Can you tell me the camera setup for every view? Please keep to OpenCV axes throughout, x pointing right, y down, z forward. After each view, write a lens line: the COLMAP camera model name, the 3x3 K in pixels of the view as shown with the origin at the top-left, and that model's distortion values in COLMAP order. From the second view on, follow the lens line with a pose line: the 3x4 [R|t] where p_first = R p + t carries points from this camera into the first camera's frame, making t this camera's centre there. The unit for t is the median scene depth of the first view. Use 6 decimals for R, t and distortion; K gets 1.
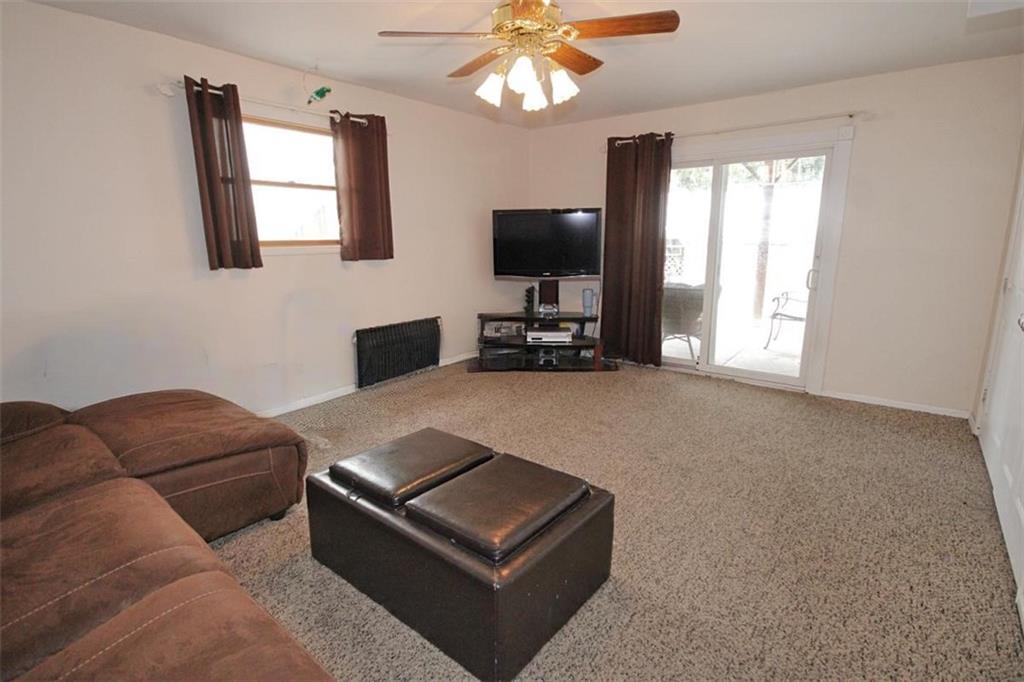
lens RADIAL K [[505.8, 0, 511.4], [0, 505.8, 338.9], [0, 0, 1]] dist [0.000445, -0.001014]
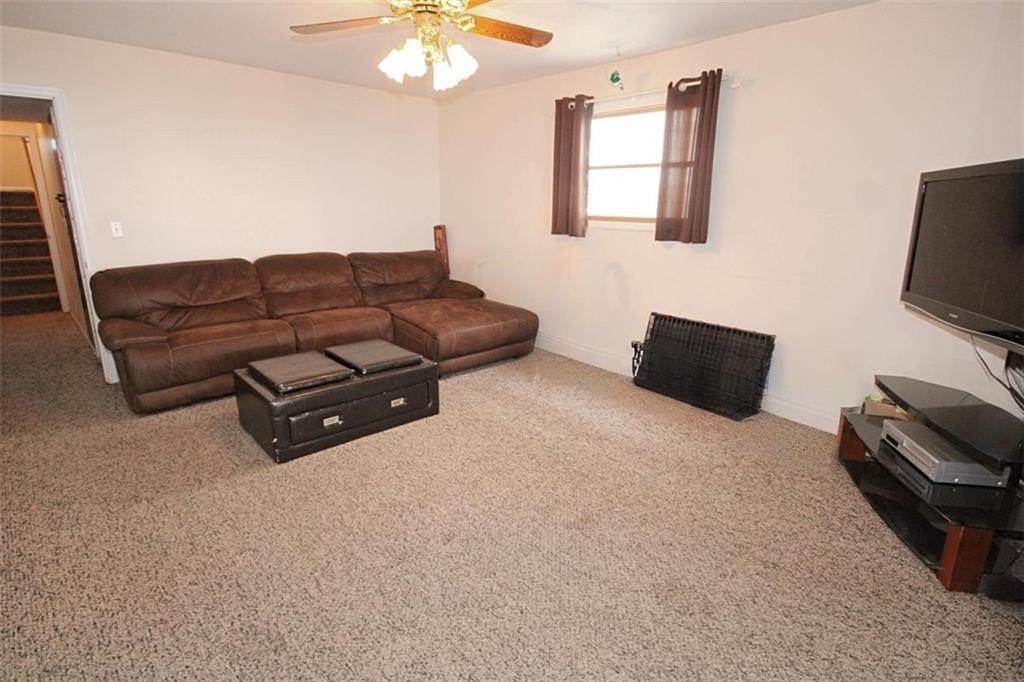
lens RADIAL K [[505.8, 0, 511.3], [0, 505.8, 338.4], [0, 0, 1]] dist [0.000445, -0.001014]
pose [[-0.134837, 0.256180, -0.957179, 0.735968], [-0.214755, 0.935484, 0.280626, -0.203154], [0.967315, 0.243398, -0.071122, 0.900237]]
